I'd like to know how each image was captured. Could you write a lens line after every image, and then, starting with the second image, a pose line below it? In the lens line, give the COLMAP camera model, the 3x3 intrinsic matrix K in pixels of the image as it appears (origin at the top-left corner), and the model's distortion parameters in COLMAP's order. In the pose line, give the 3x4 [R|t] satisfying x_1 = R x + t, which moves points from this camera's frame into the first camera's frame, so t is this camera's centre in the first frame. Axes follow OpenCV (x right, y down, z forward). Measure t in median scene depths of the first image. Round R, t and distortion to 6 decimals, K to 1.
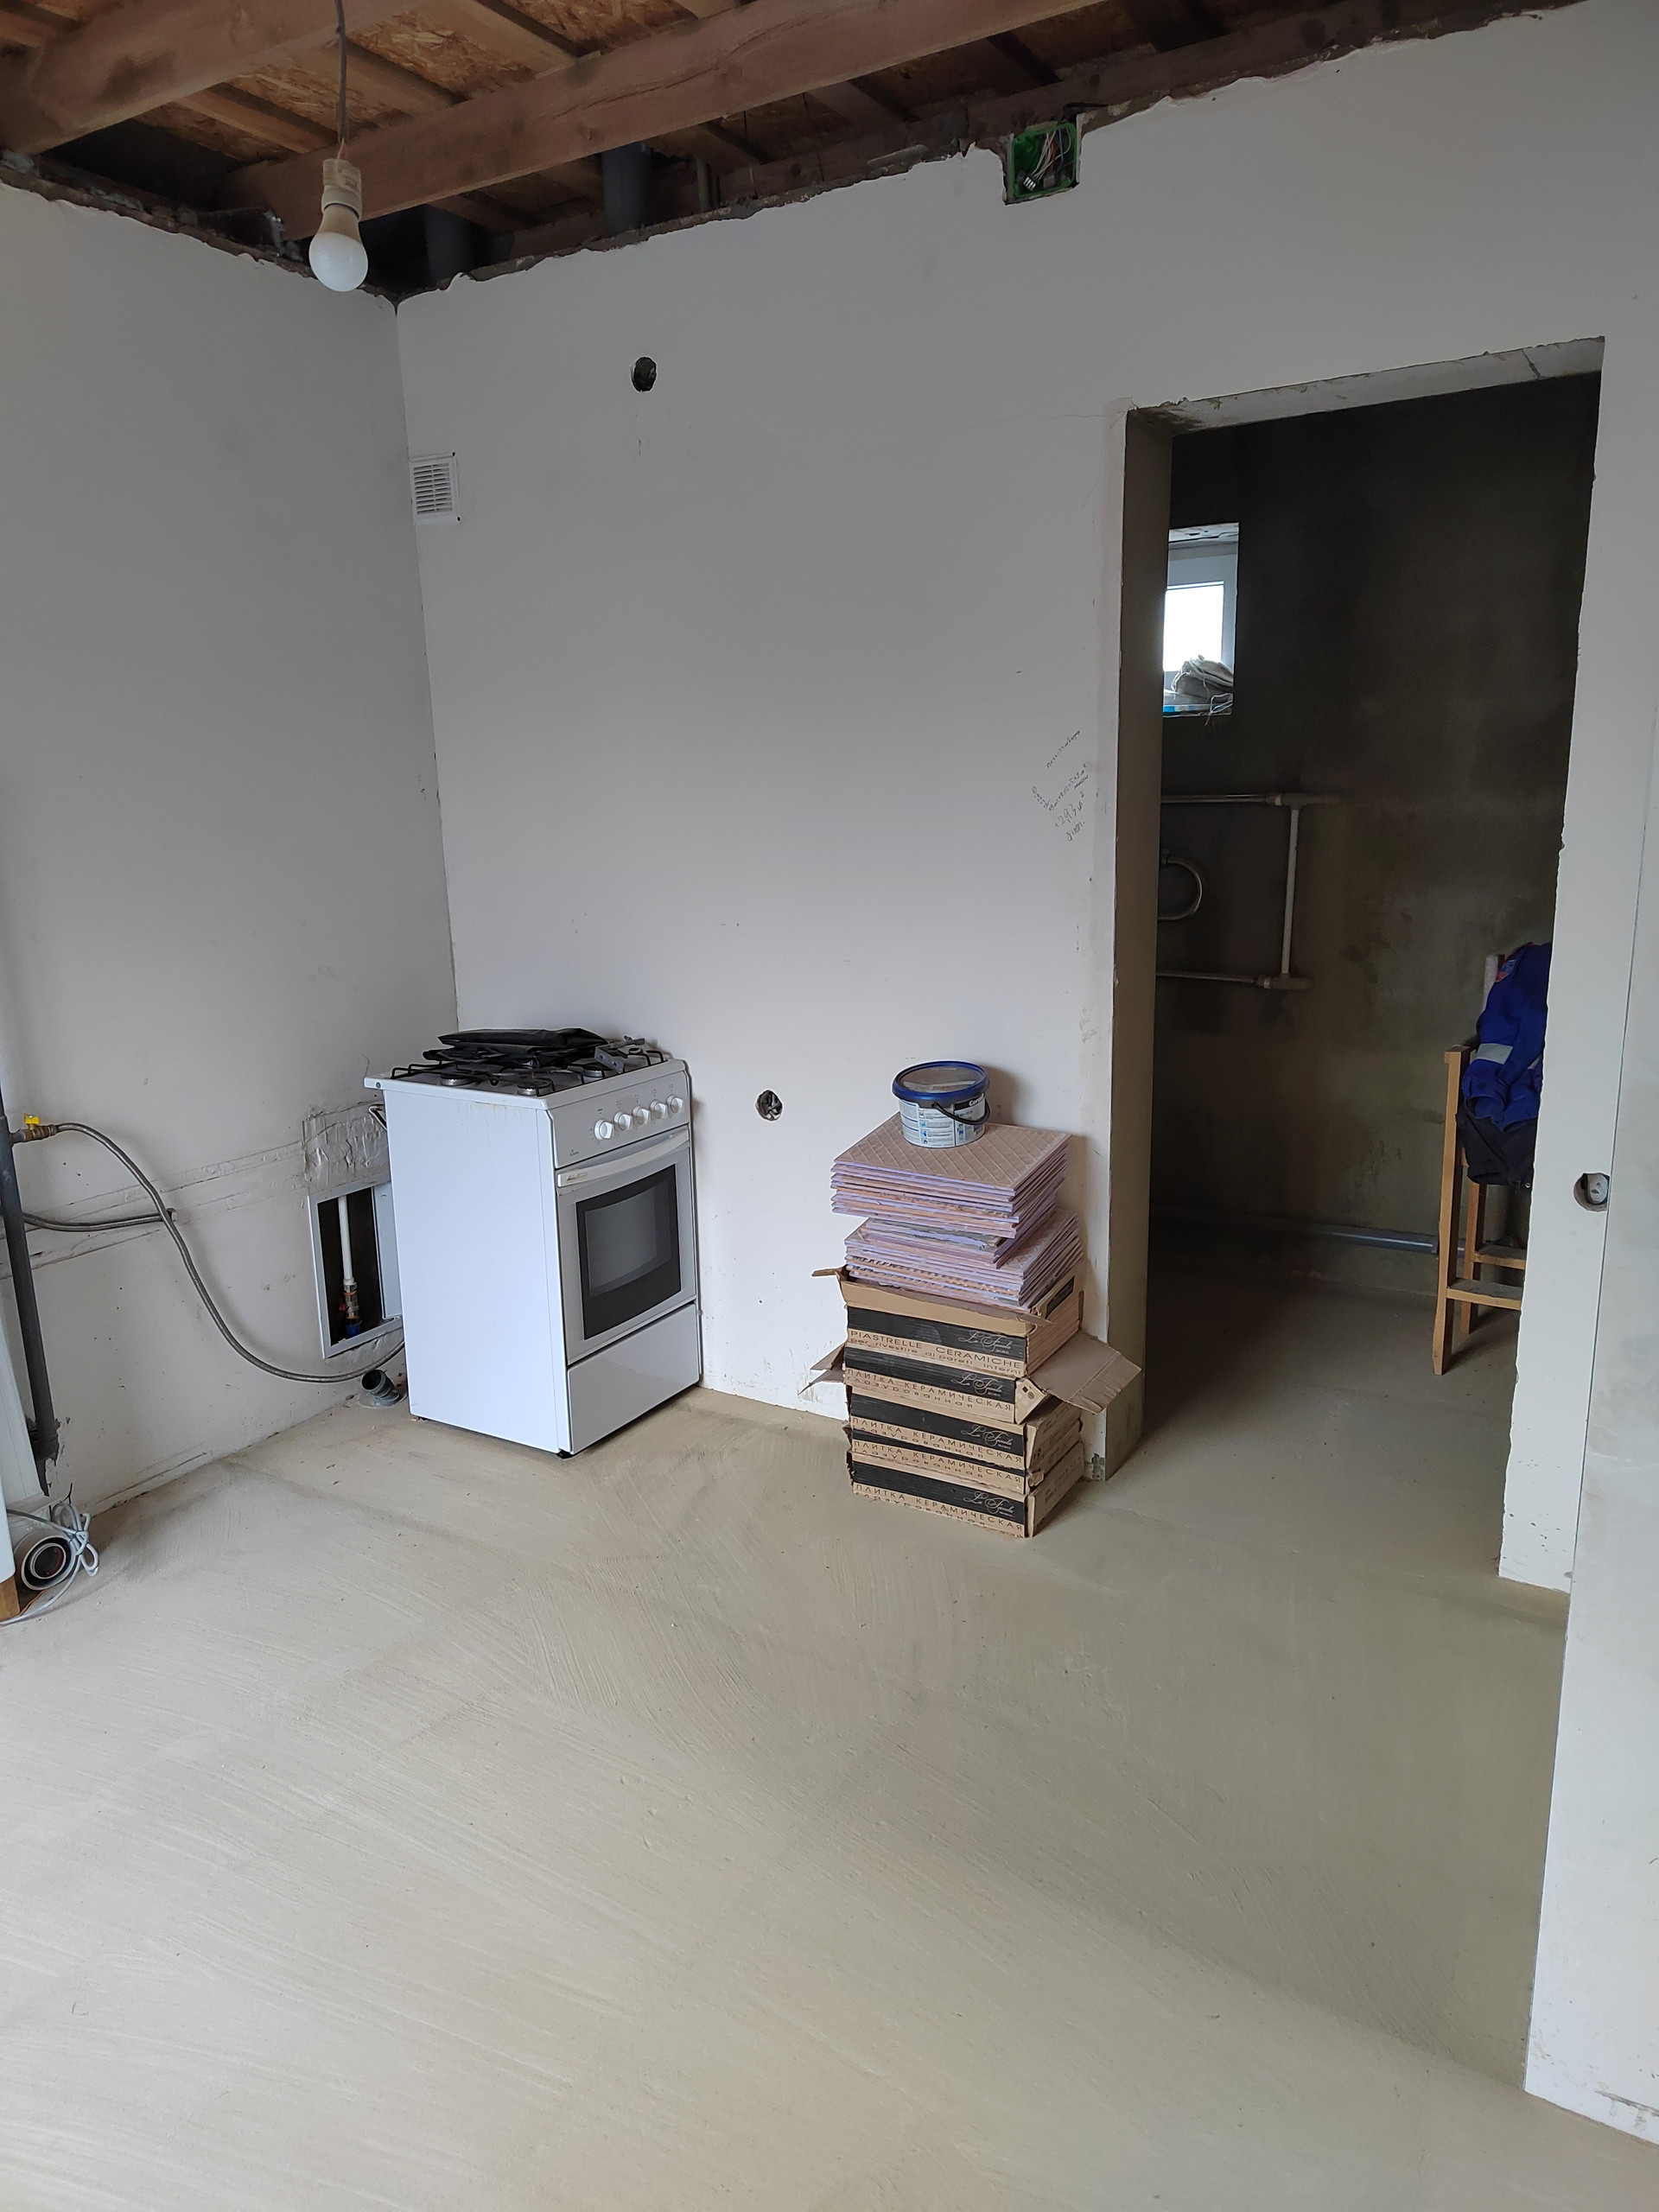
lens RADIAL K [[1498.7, 0, 828.0], [0, 1498.7, 1105.0], [0, 0, 1]] dist [0.040499, -0.023230]
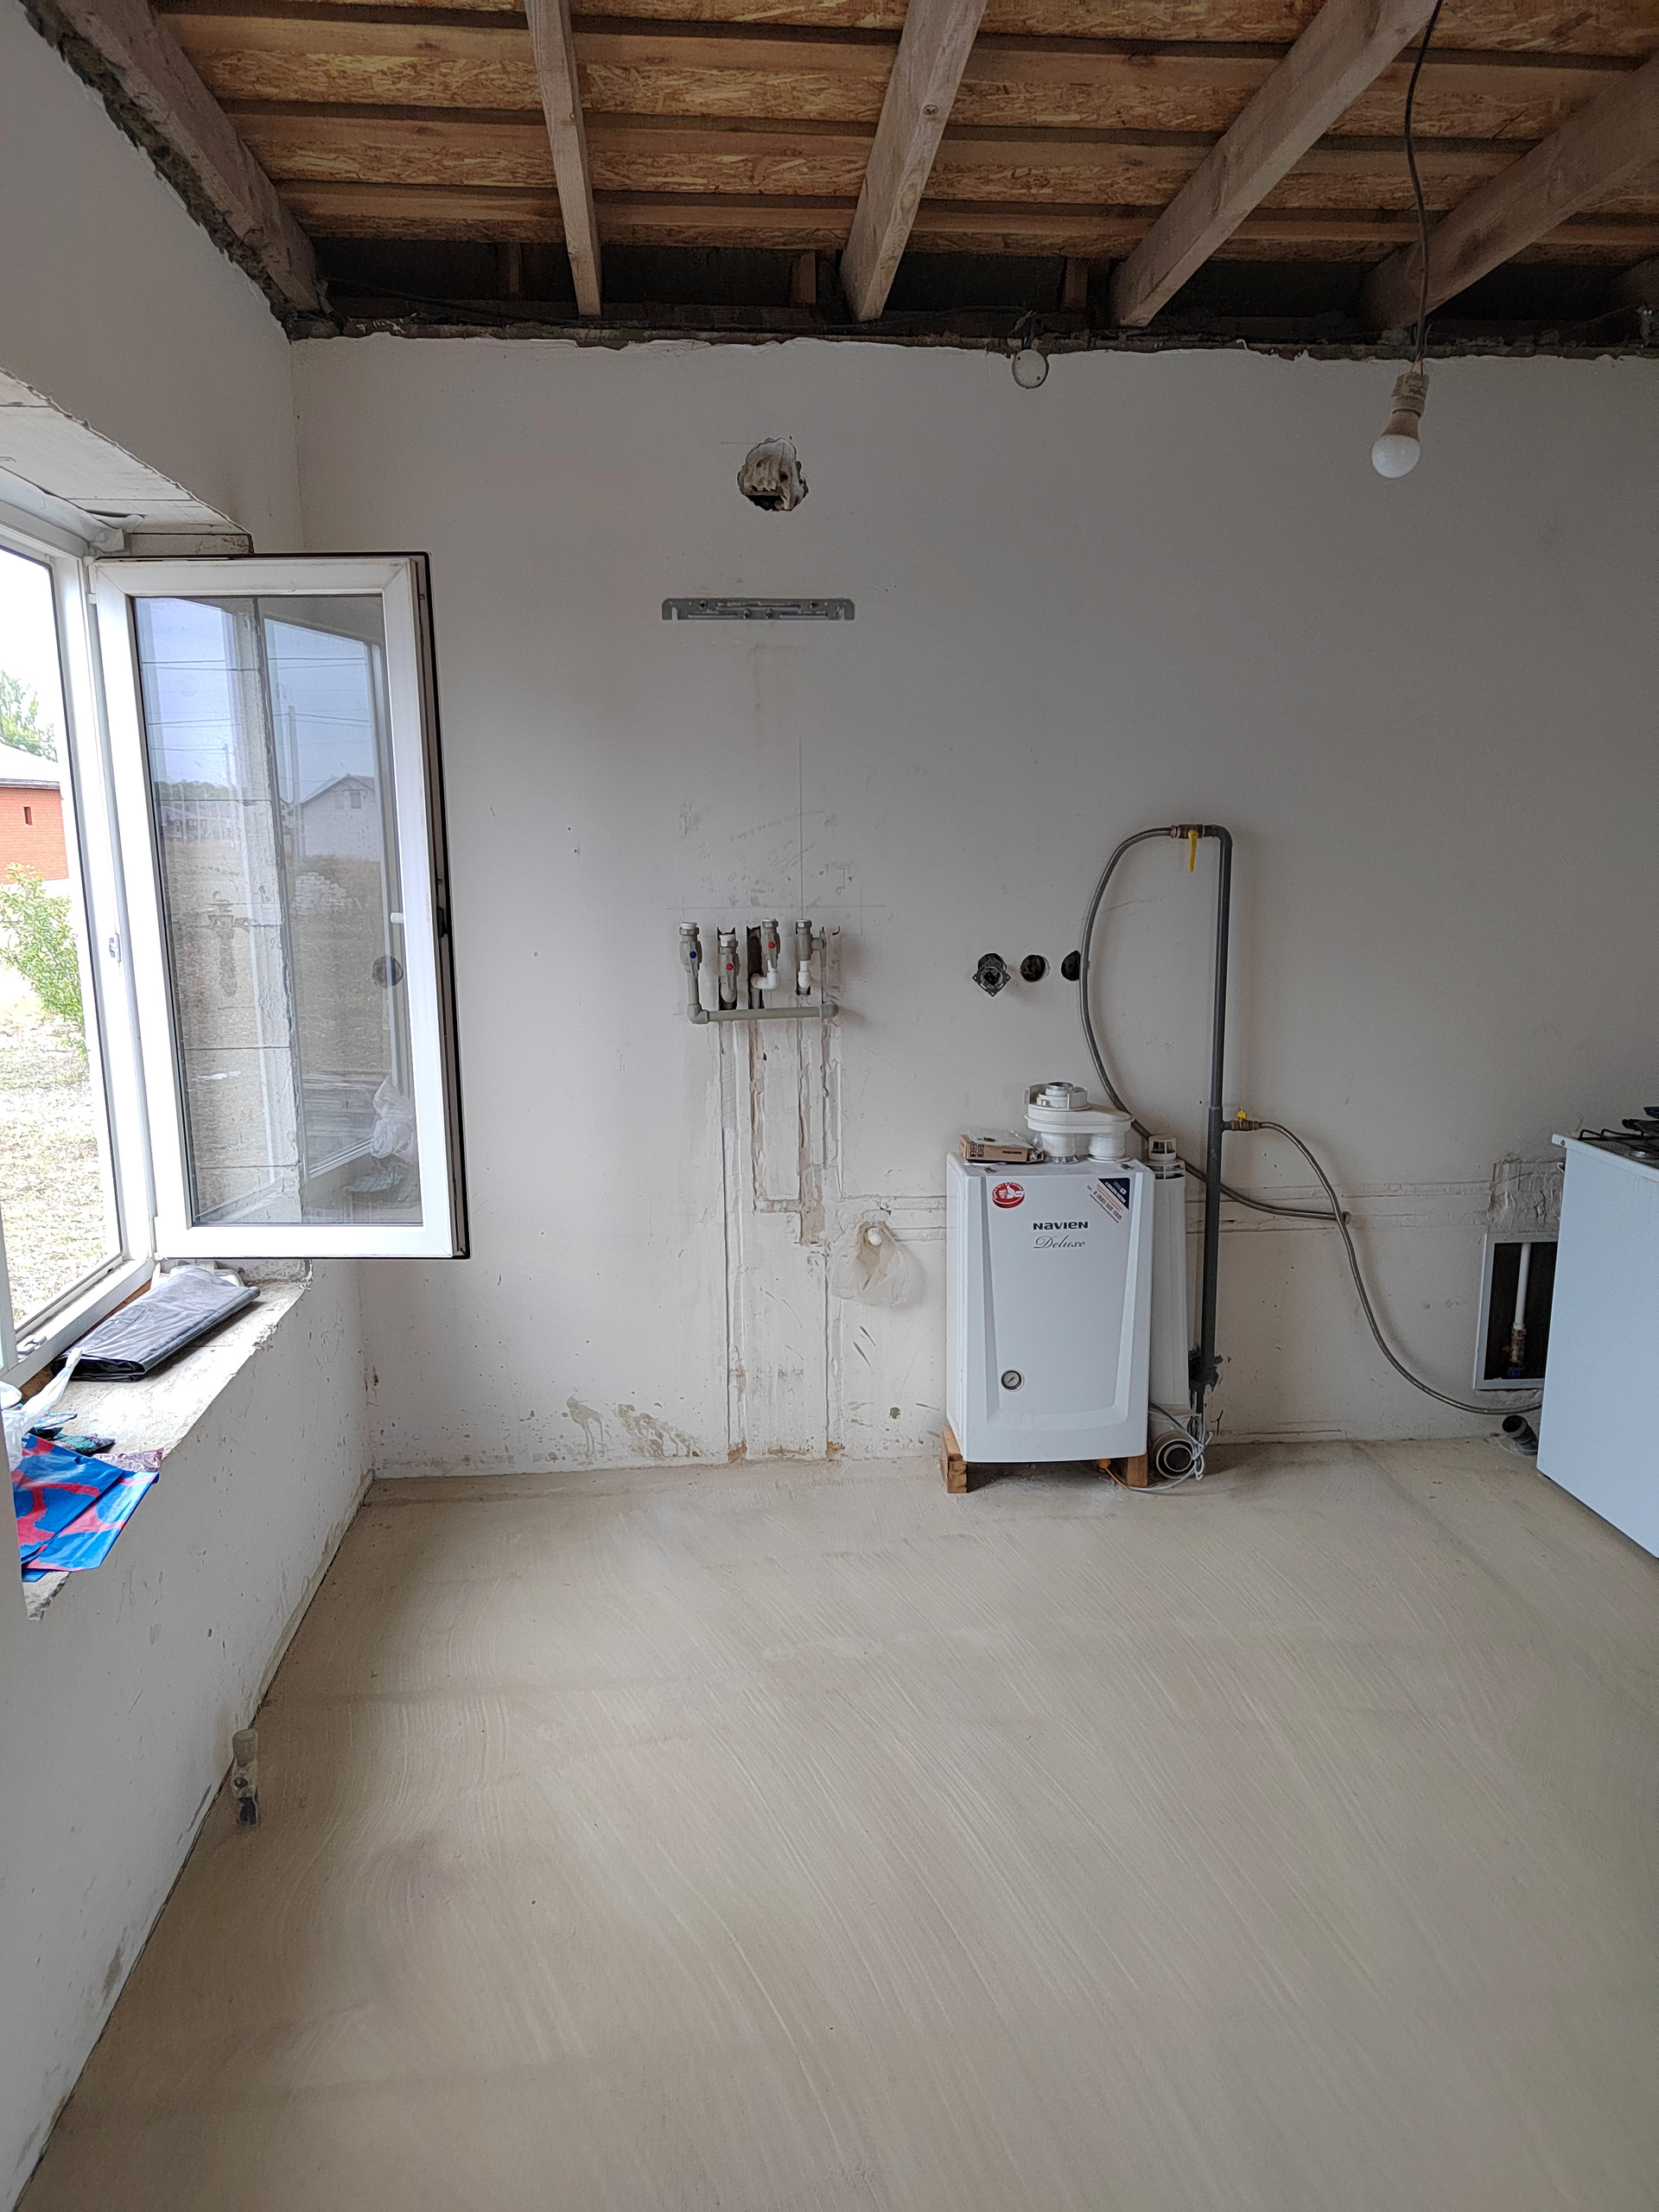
lens RADIAL K [[1498.7, 0, 831.9], [0, 1498.7, 1108.1], [0, 0, 1]] dist [0.040499, -0.023230]
pose [[0.599891, 0.172219, -0.781327, 0.210696], [-0.186037, 0.979817, 0.073134, -0.020015], [0.778152, 0.101484, 0.619823, -0.027535]]
